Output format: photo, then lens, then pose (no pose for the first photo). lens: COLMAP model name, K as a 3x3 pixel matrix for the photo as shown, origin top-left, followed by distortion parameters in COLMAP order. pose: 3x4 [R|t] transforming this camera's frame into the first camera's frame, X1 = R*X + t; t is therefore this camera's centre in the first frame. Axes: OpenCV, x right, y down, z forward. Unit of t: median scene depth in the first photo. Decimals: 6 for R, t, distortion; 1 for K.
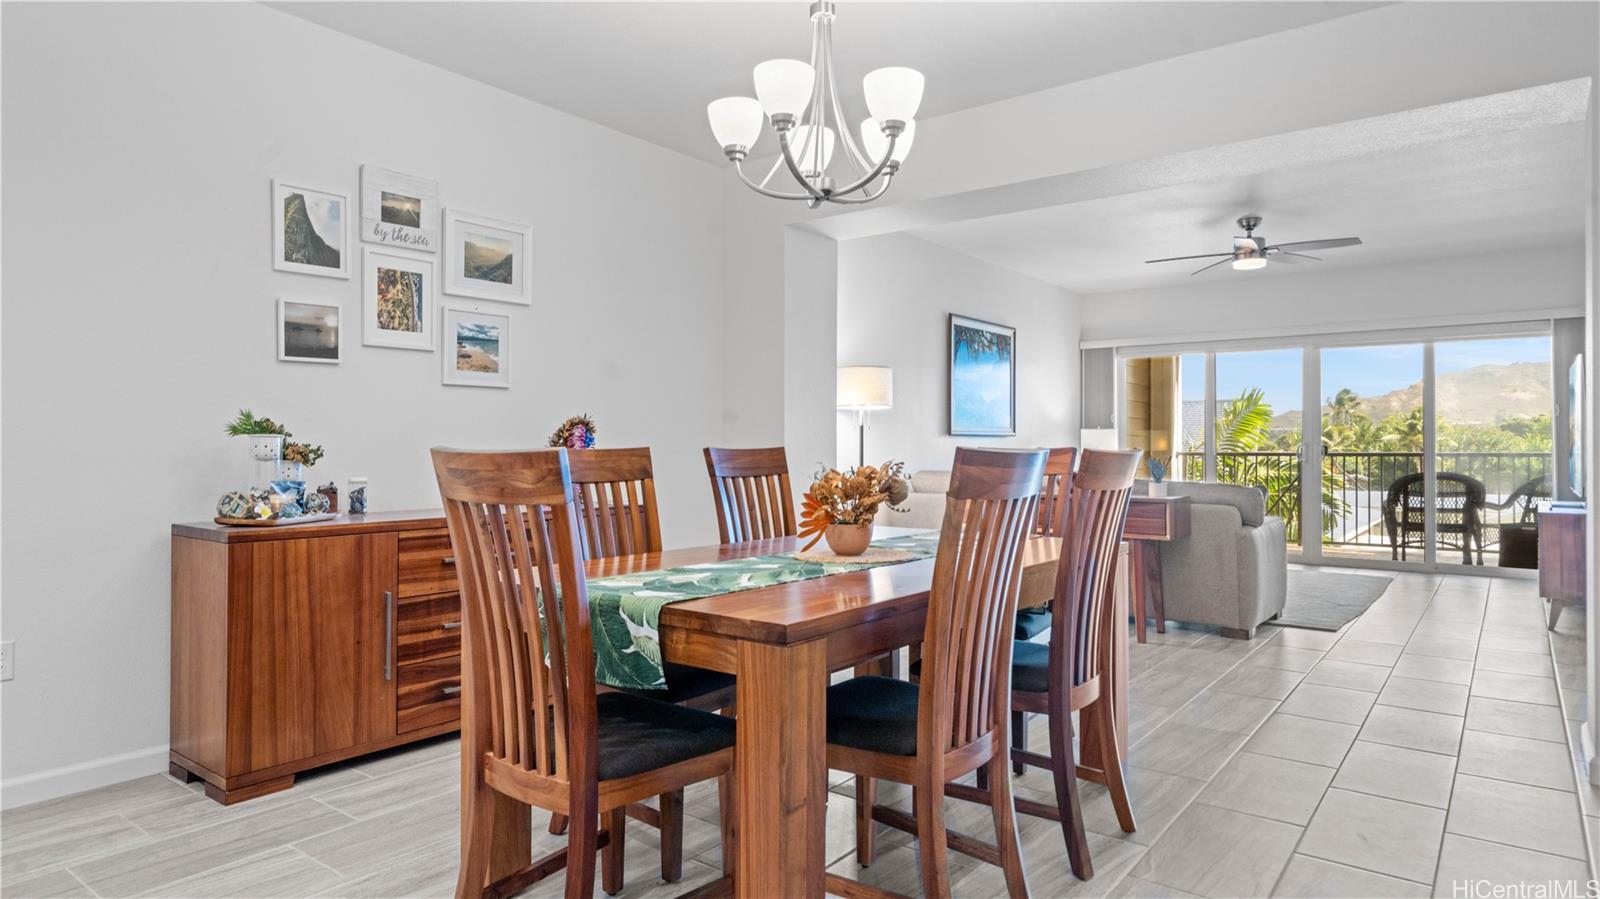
lens RADIAL K [[916.4, 0, 801.5], [0, 916.4, 455.5], [0, 0, 1]] dist [0.011662, -0.000511]
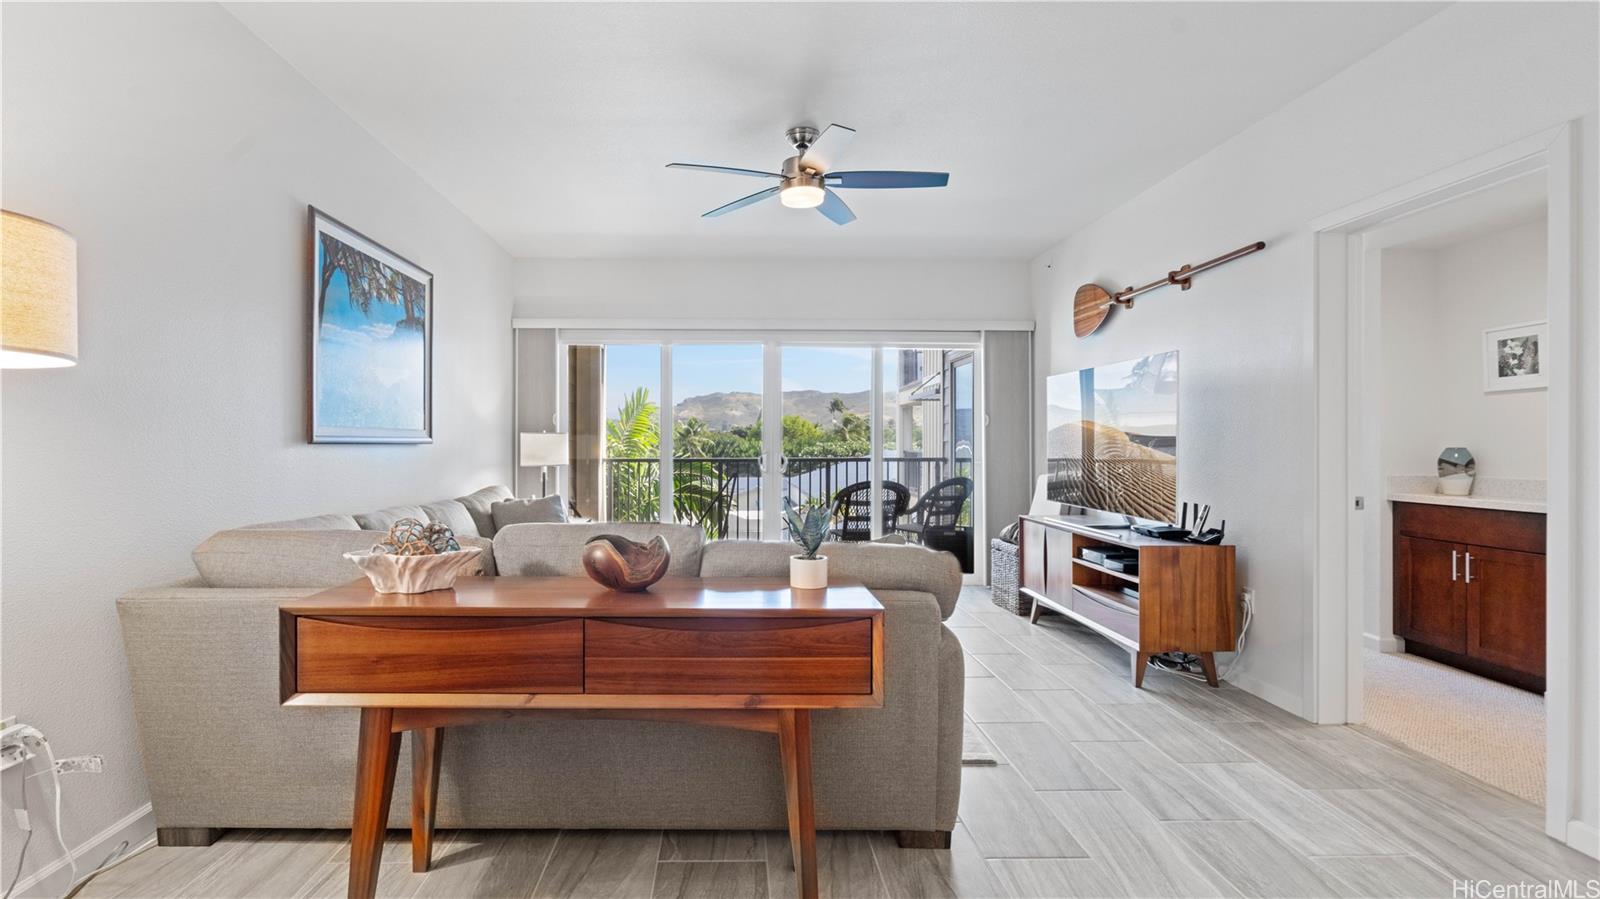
lens RADIAL K [[735.4, 0, 729.1], [0, 735.4, 444.6], [0, 0, 1]] dist [-0.005285, 0.002156]
pose [[0.793174, -0.000491, 0.608995, 0.088496], [0.006357, 0.999952, -0.007474, -0.015634], [-0.608962, 0.009800, 0.793139, 0.484193]]
